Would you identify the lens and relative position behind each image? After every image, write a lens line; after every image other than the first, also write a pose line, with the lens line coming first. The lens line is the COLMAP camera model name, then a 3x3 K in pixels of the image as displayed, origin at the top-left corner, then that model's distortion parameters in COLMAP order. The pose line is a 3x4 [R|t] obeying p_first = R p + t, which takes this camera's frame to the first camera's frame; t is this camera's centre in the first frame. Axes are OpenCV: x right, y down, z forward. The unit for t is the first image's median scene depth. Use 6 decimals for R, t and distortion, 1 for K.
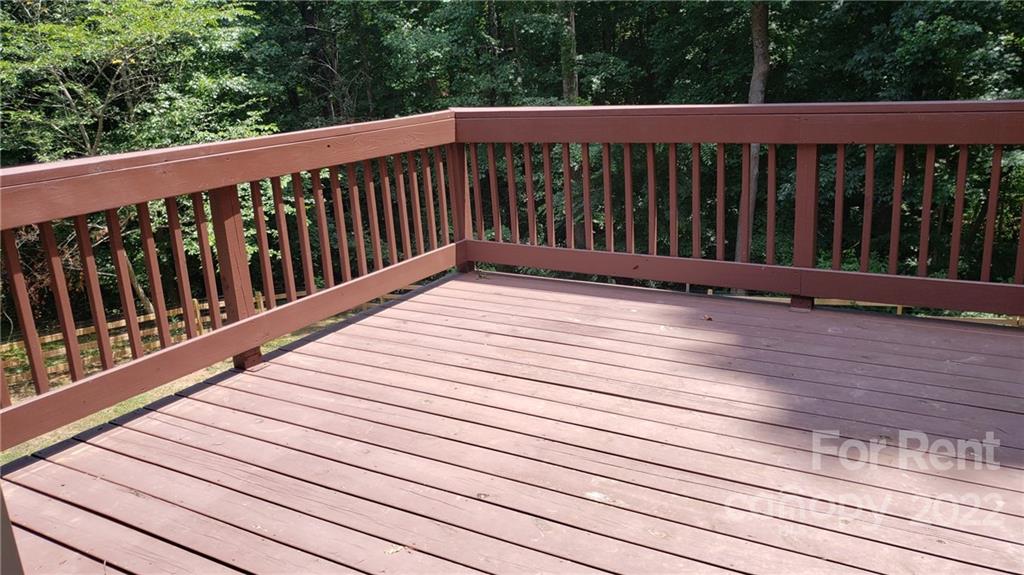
lens RADIAL K [[789.4, 0, 512.0], [0, 789.4, 287.5], [0, 0, 1]] dist [-0.074460, 0.063988]
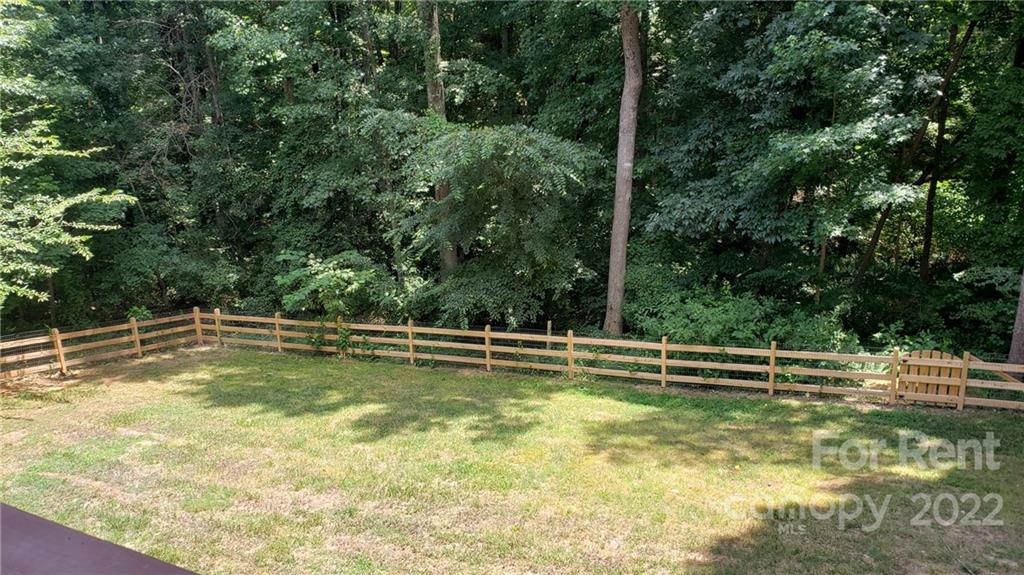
lens RADIAL K [[789.4, 0, 512.0], [0, 789.4, 287.5], [0, 0, 1]] dist [-0.074460, 0.063988]
pose [[0.996289, 0.005309, 0.085908, 0.113200], [-0.005117, 0.999984, -0.002462, -0.045374], [-0.085920, 0.002014, 0.996300, 0.123826]]
